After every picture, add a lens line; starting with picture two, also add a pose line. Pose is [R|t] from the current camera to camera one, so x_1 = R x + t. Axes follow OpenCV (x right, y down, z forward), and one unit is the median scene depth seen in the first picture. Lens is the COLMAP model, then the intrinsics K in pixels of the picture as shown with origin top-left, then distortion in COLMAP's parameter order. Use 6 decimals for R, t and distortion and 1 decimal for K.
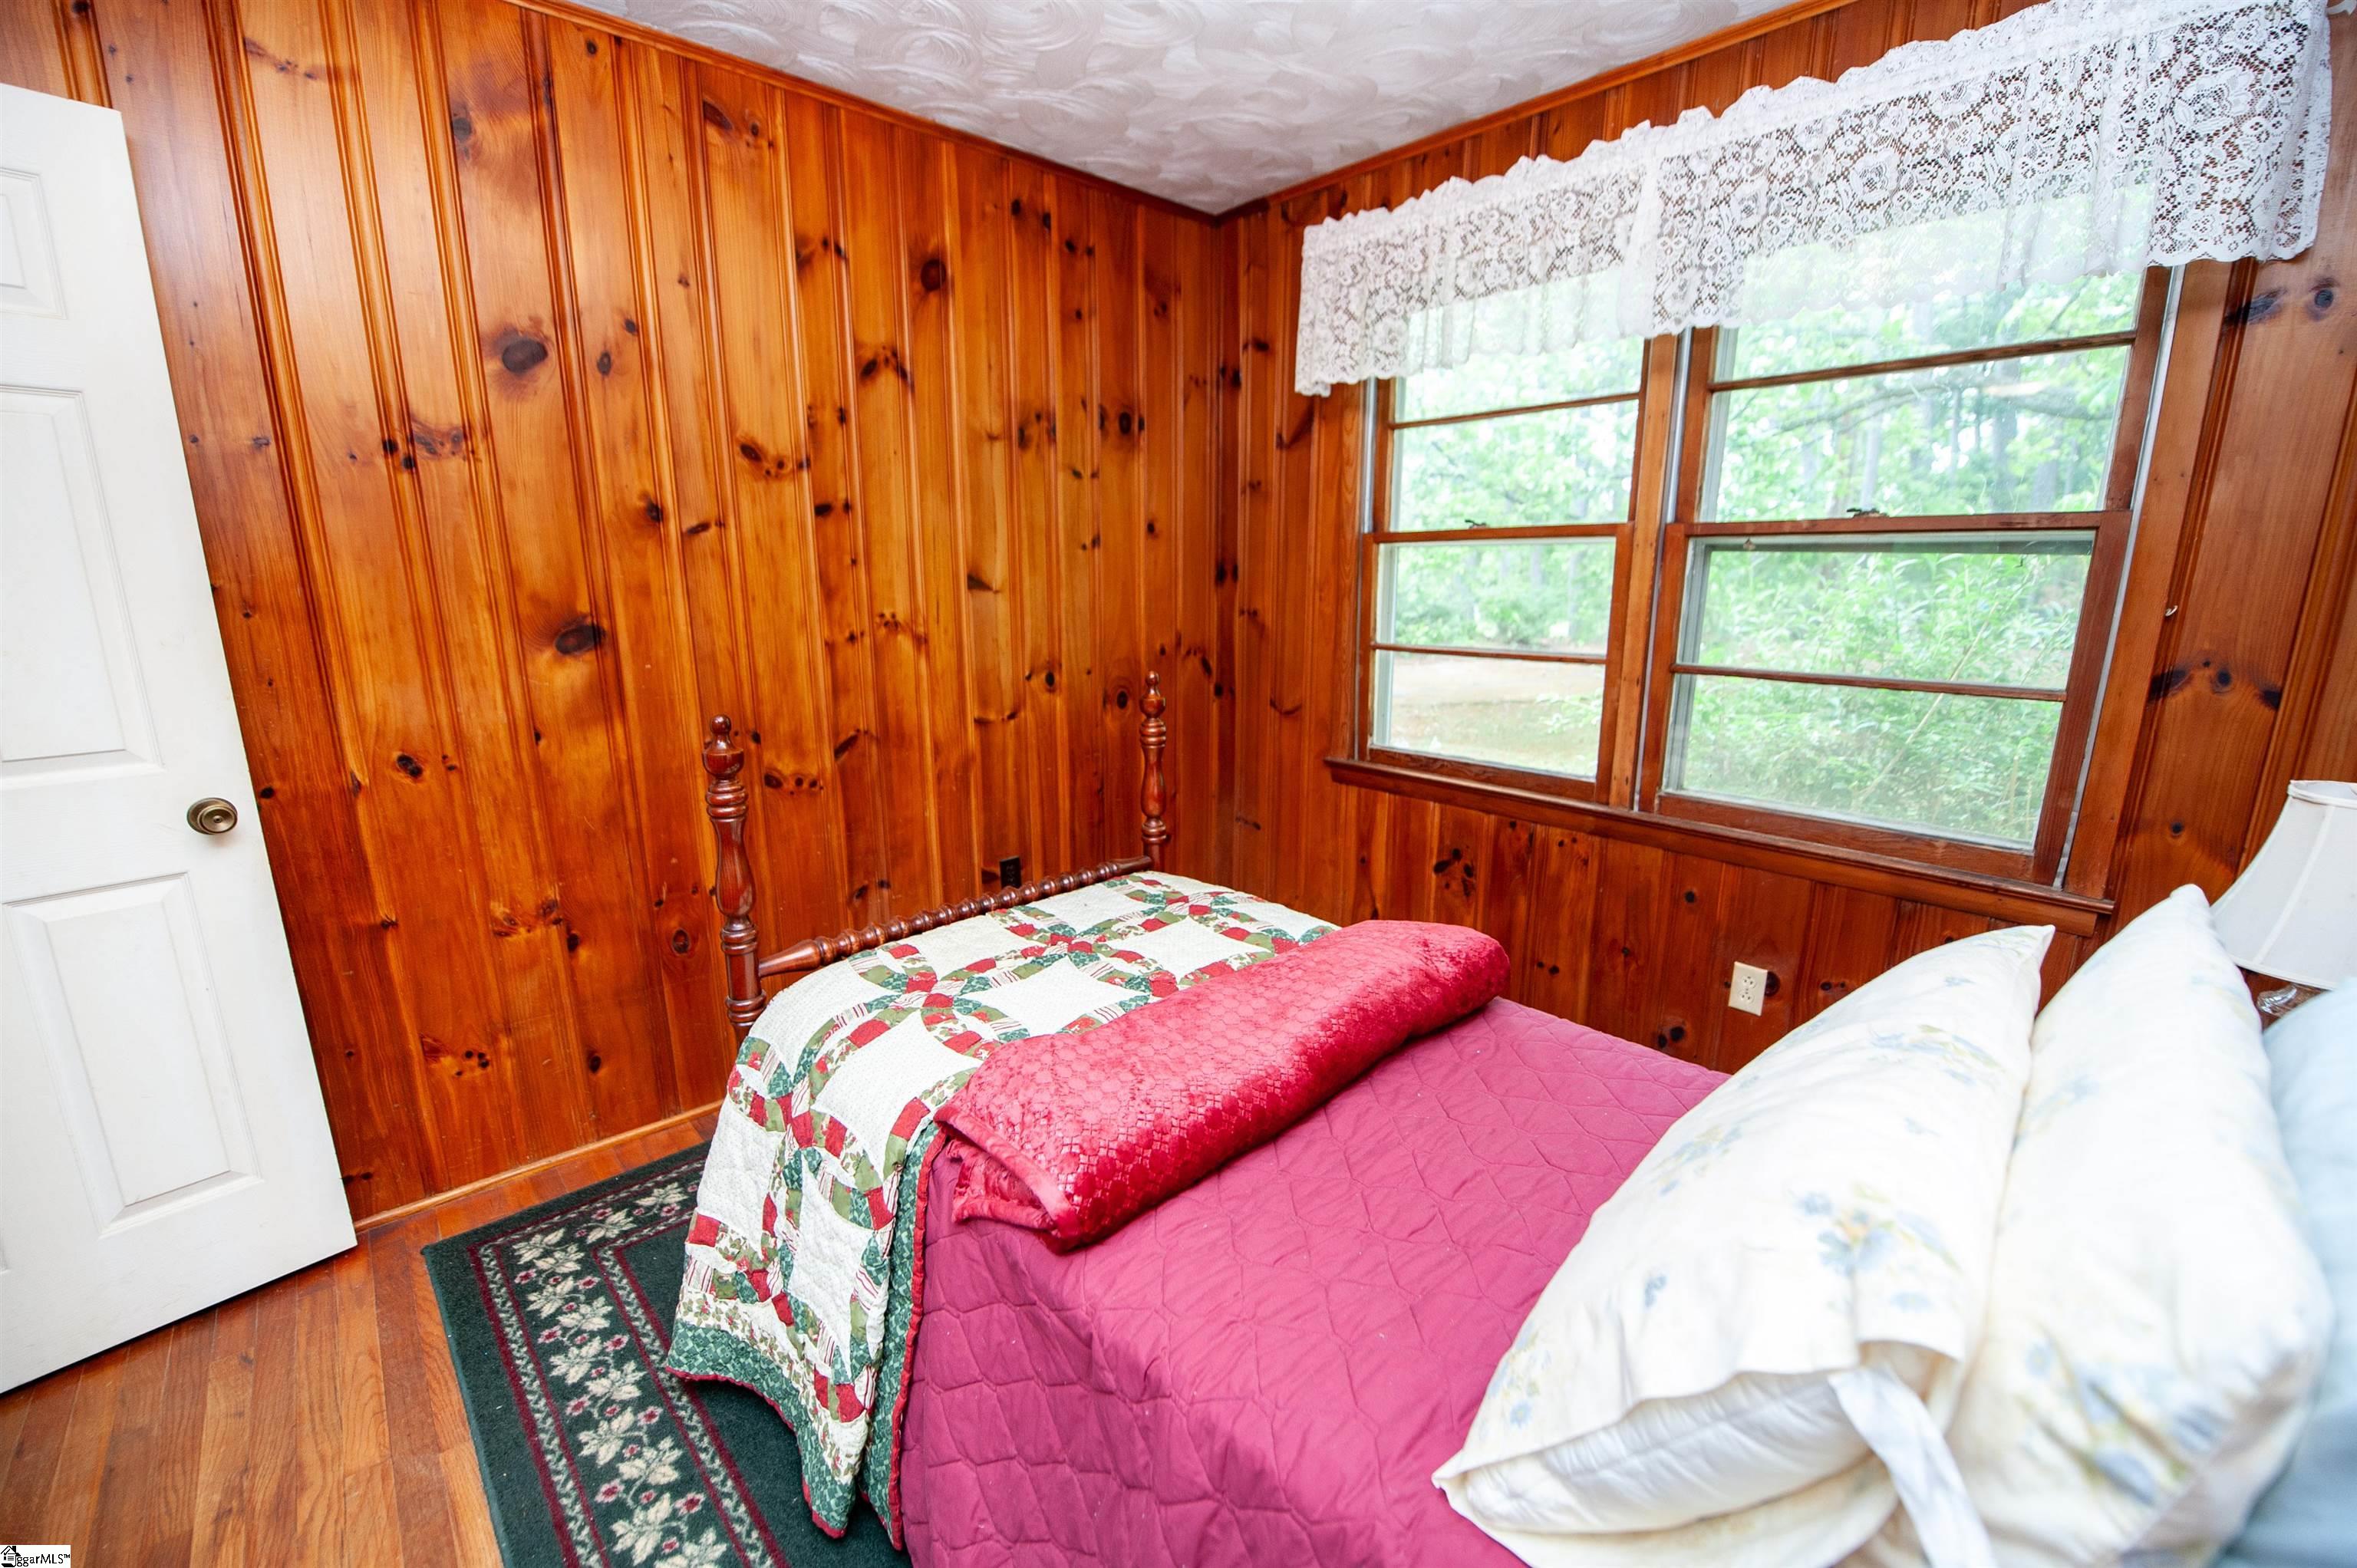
lens RADIAL K [[949.1, 0, 1181.0], [0, 949.1, 779.1], [0, 0, 1]] dist [-0.020522, 0.000047]
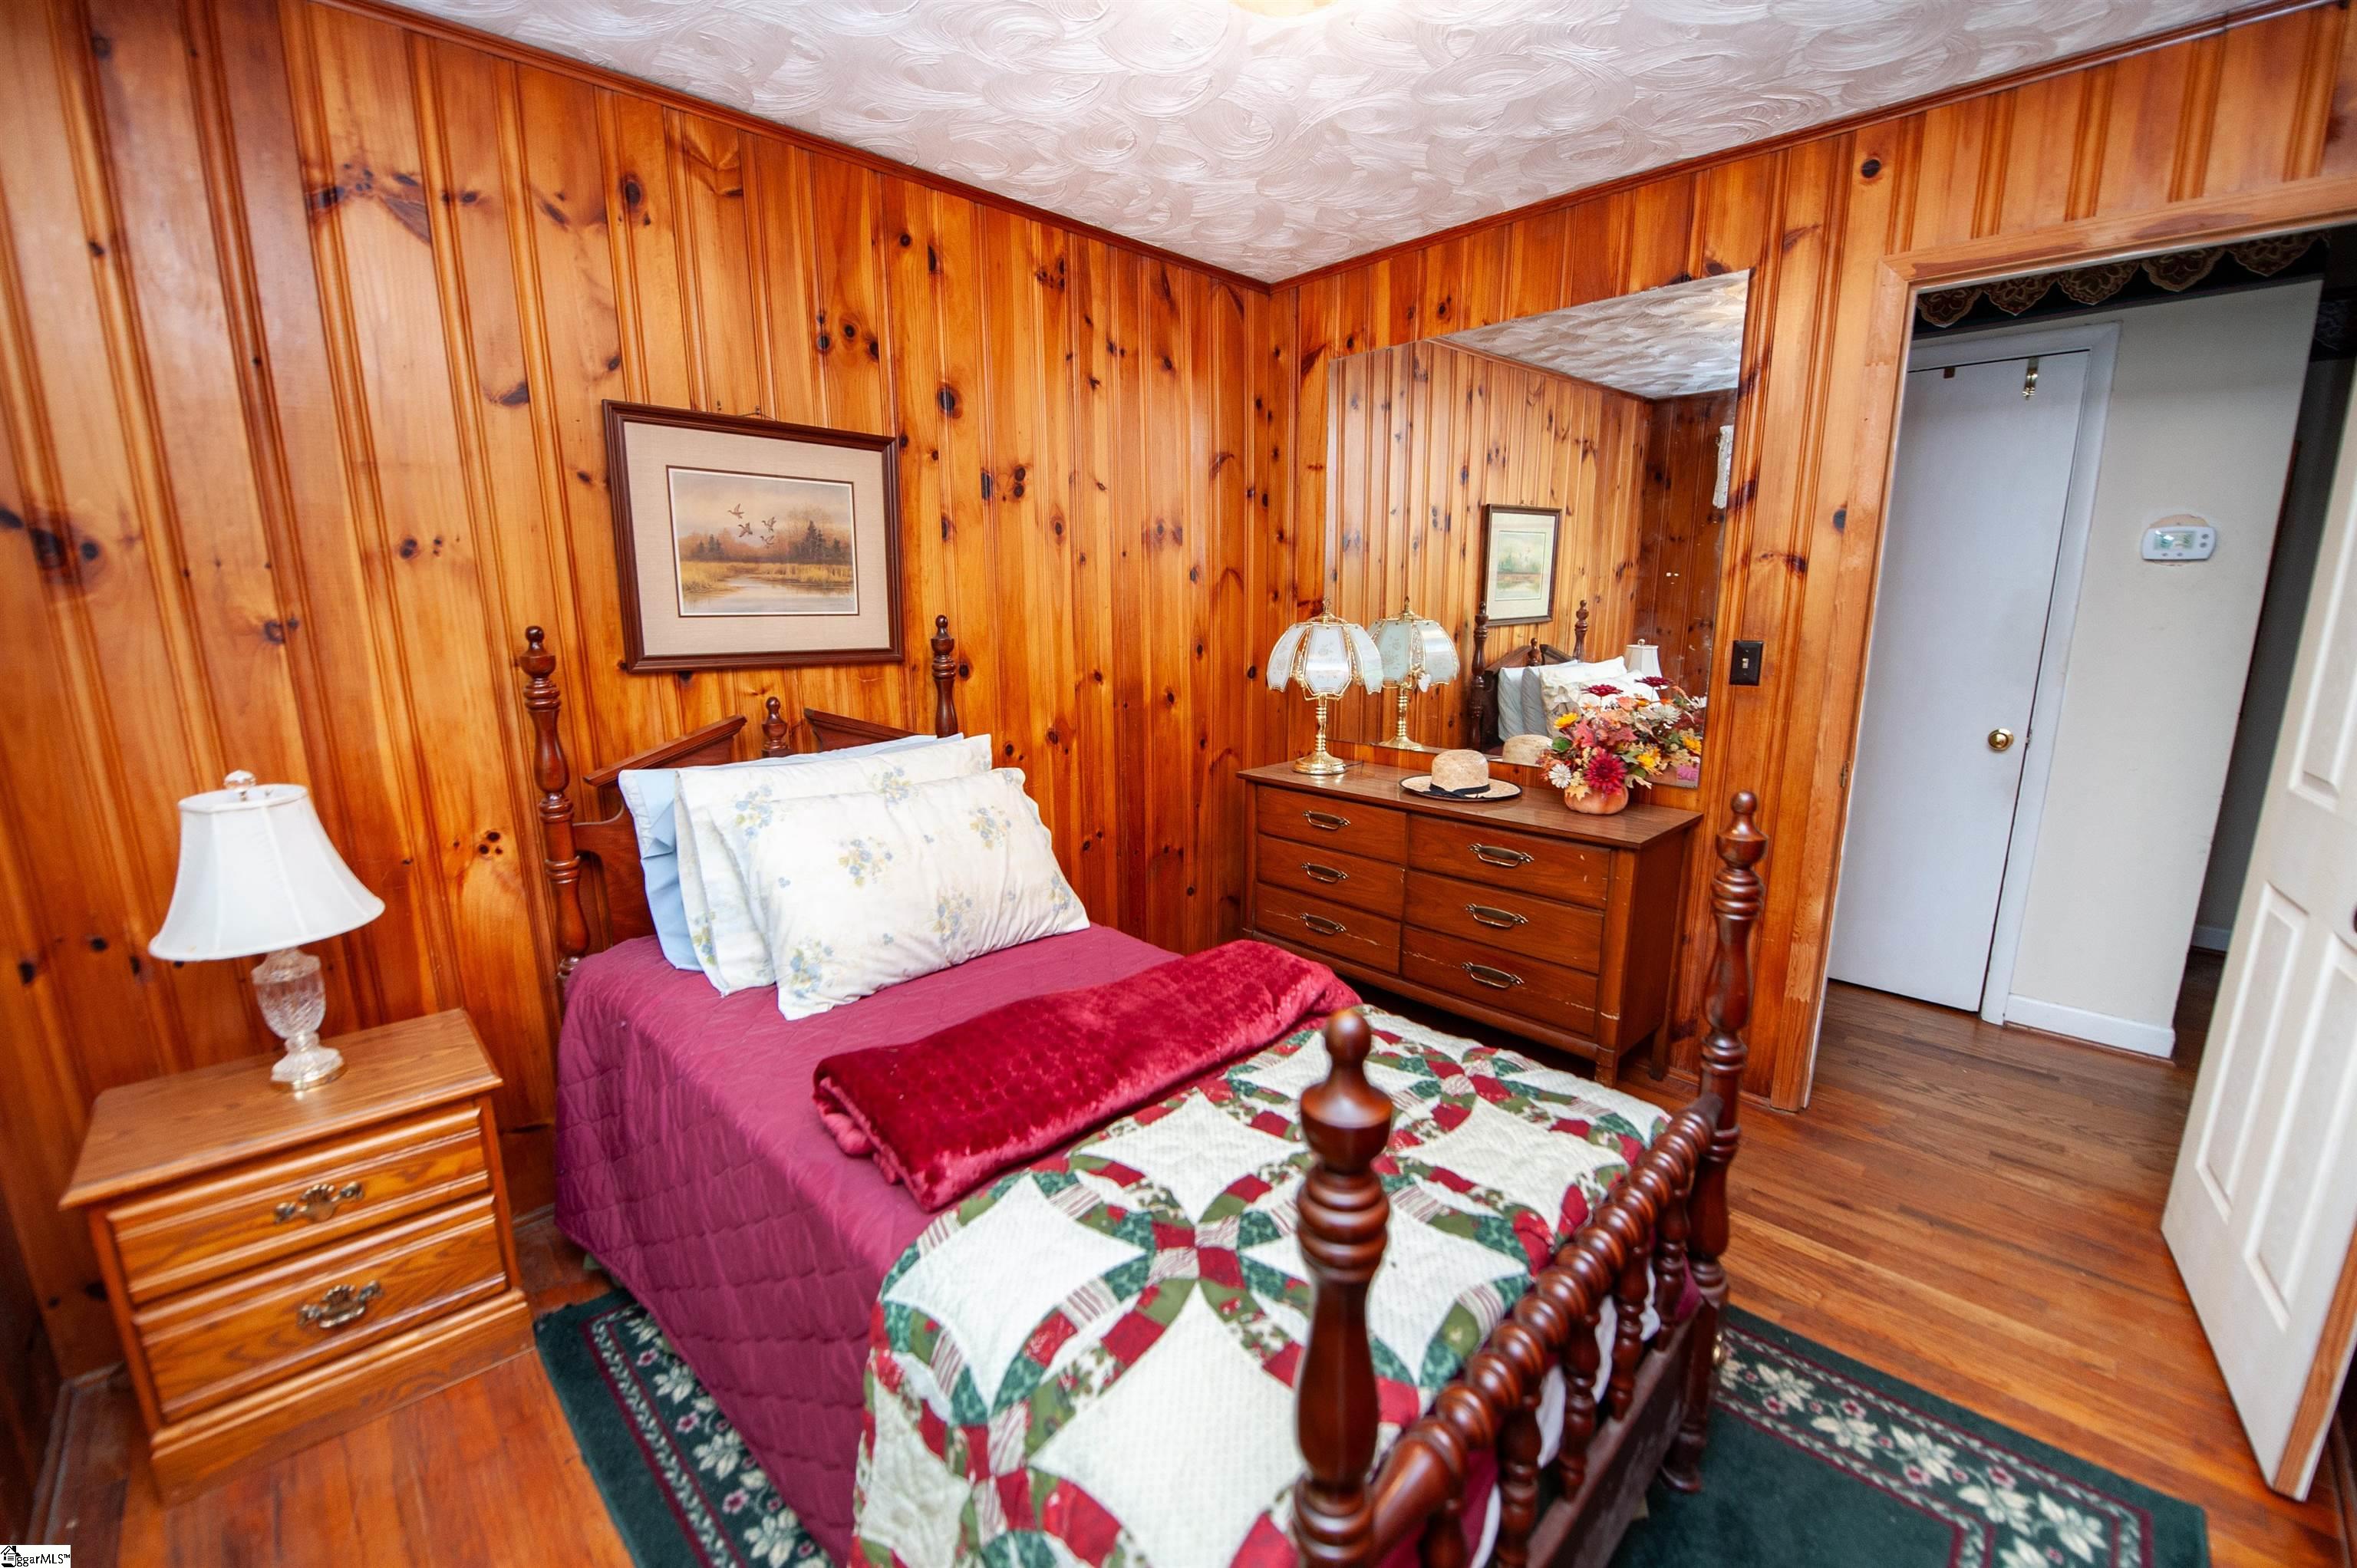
lens RADIAL K [[949.1, 0, 1180.7], [0, 949.1, 788.7], [0, 0, 1]] dist [-0.020522, 0.000047]
pose [[-0.999726, 0.011073, -0.020645, 0.023013], [0.001773, 0.914488, 0.404609, -0.337539], [0.023360, 0.404462, -0.914257, 1.452089]]
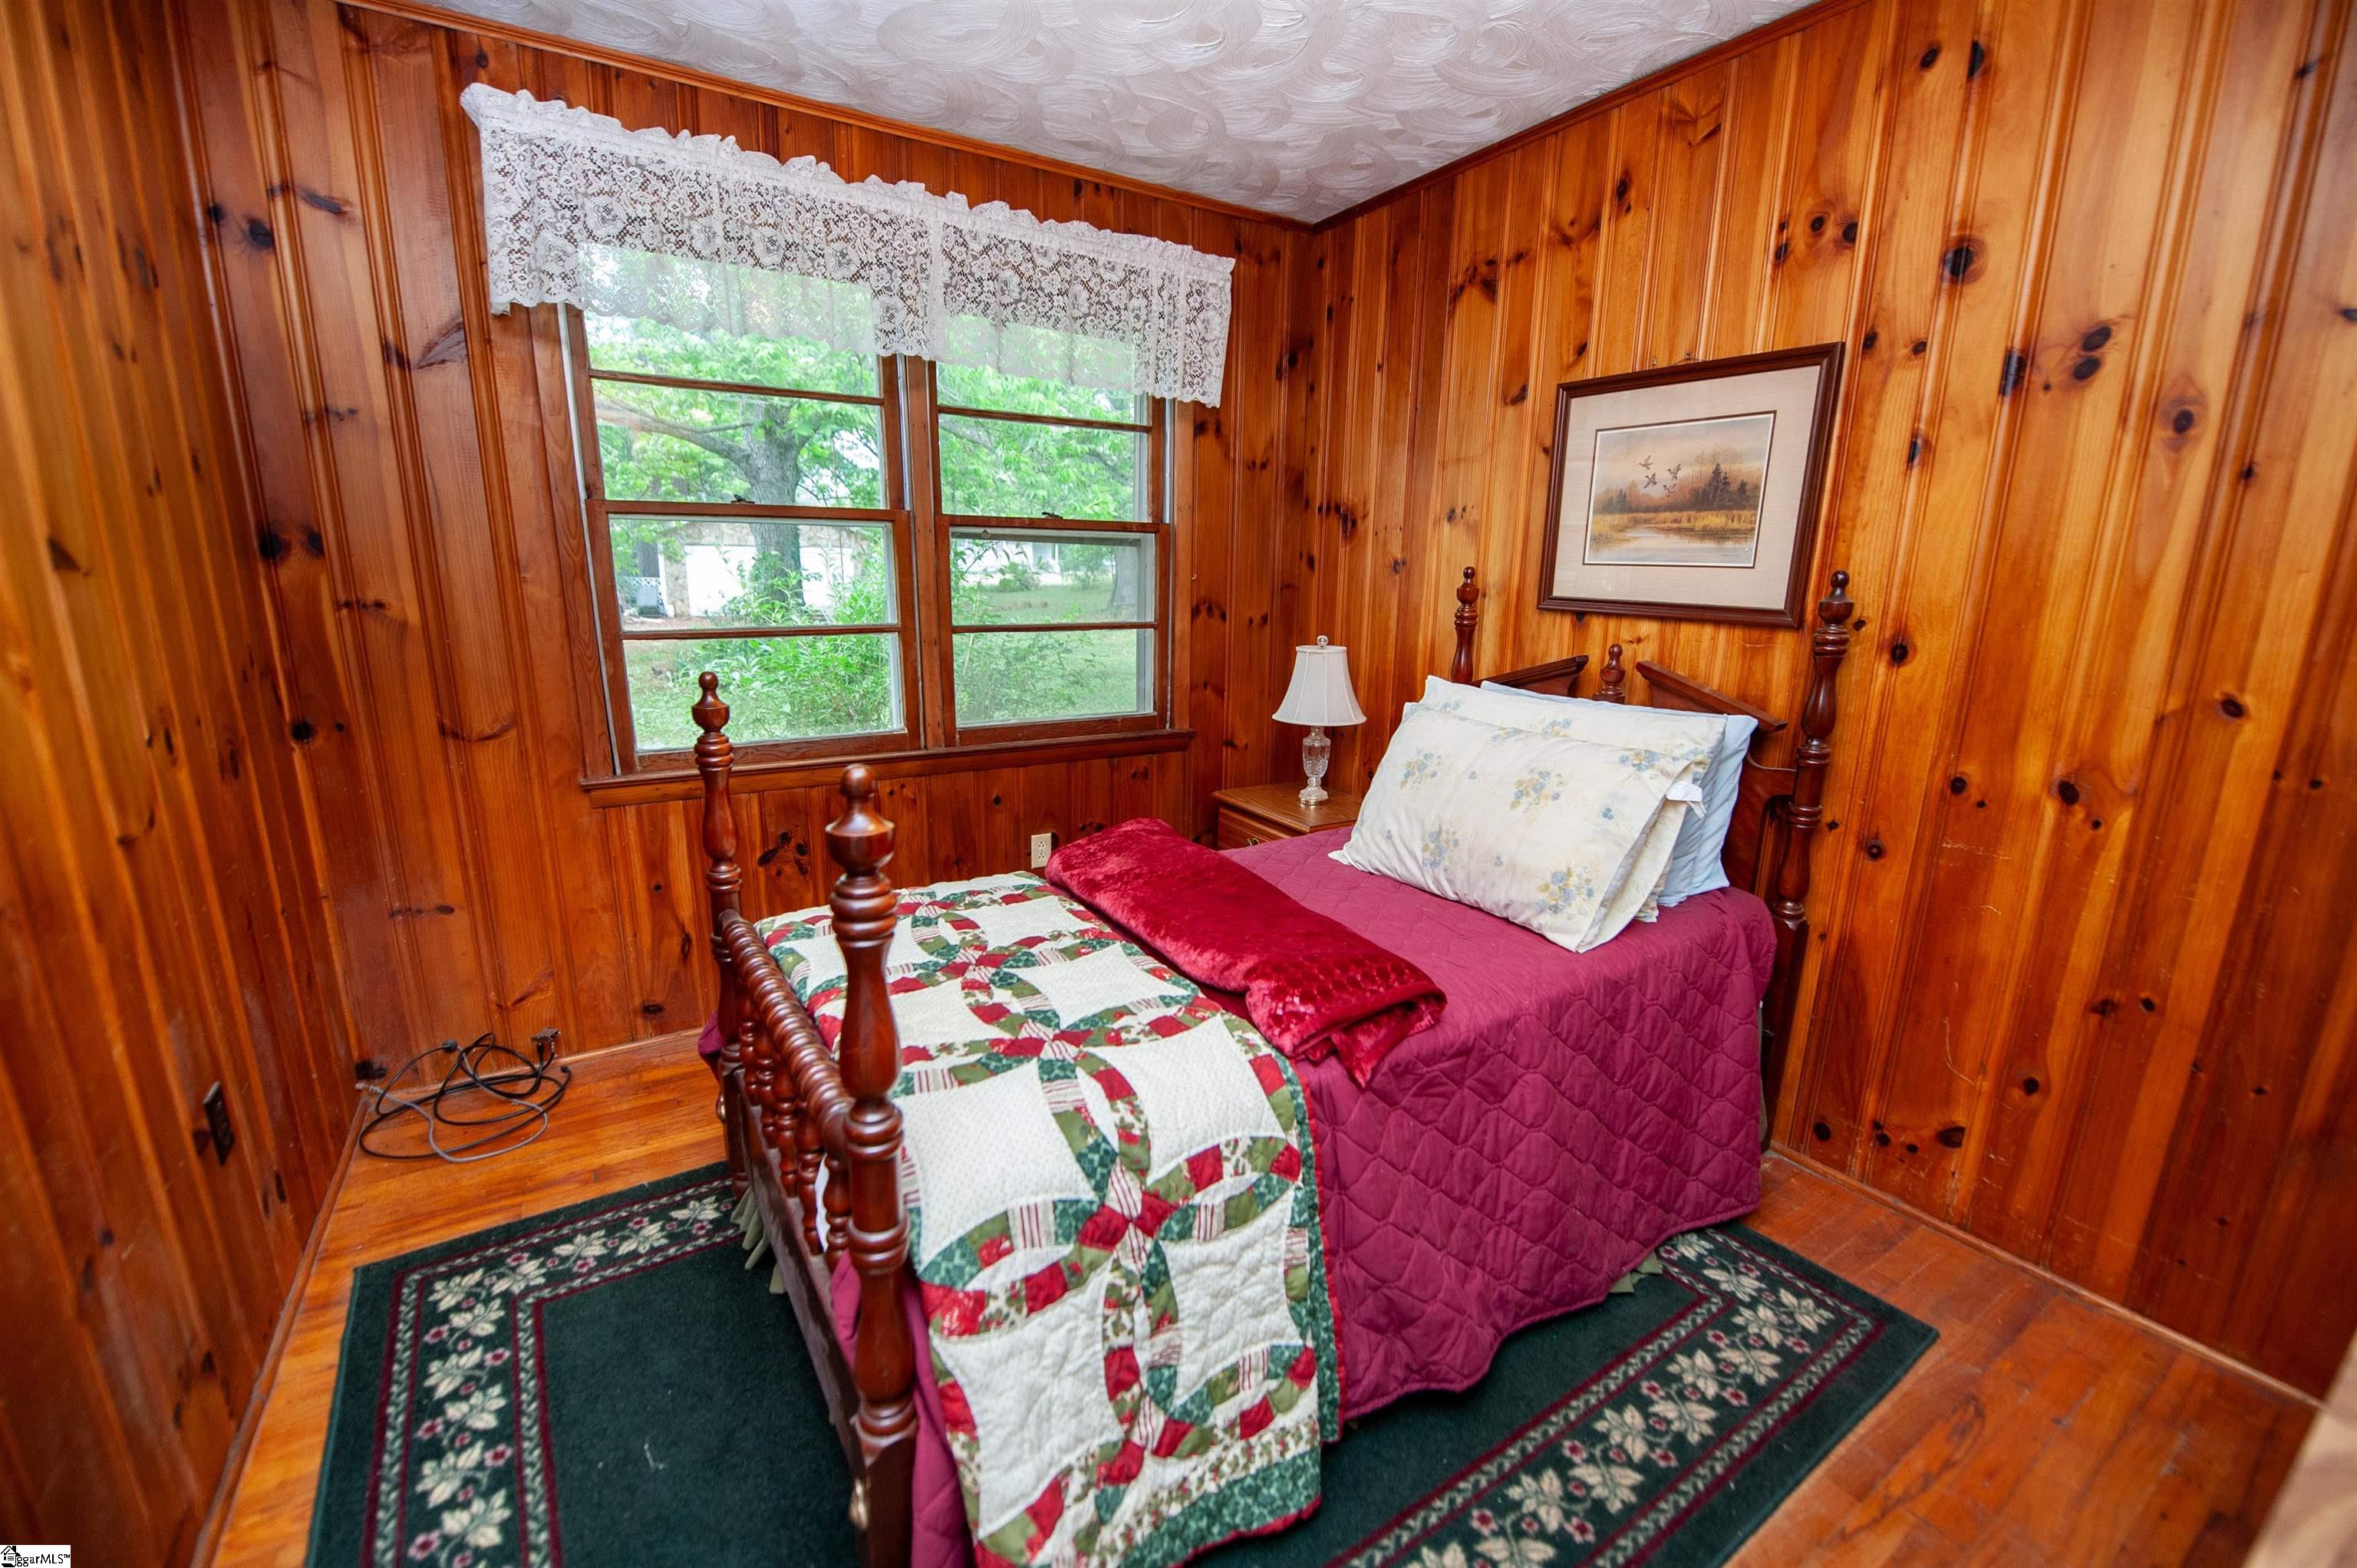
lens RADIAL K [[949.1, 0, 1183.1], [0, 949.1, 783.9], [0, 0, 1]] dist [-0.020522, 0.000047]
pose [[0.184434, -0.213720, 0.959327, -0.850935], [0.195728, 0.964508, 0.177244, -0.103030], [-0.963159, 0.155078, 0.219719, 0.561707]]
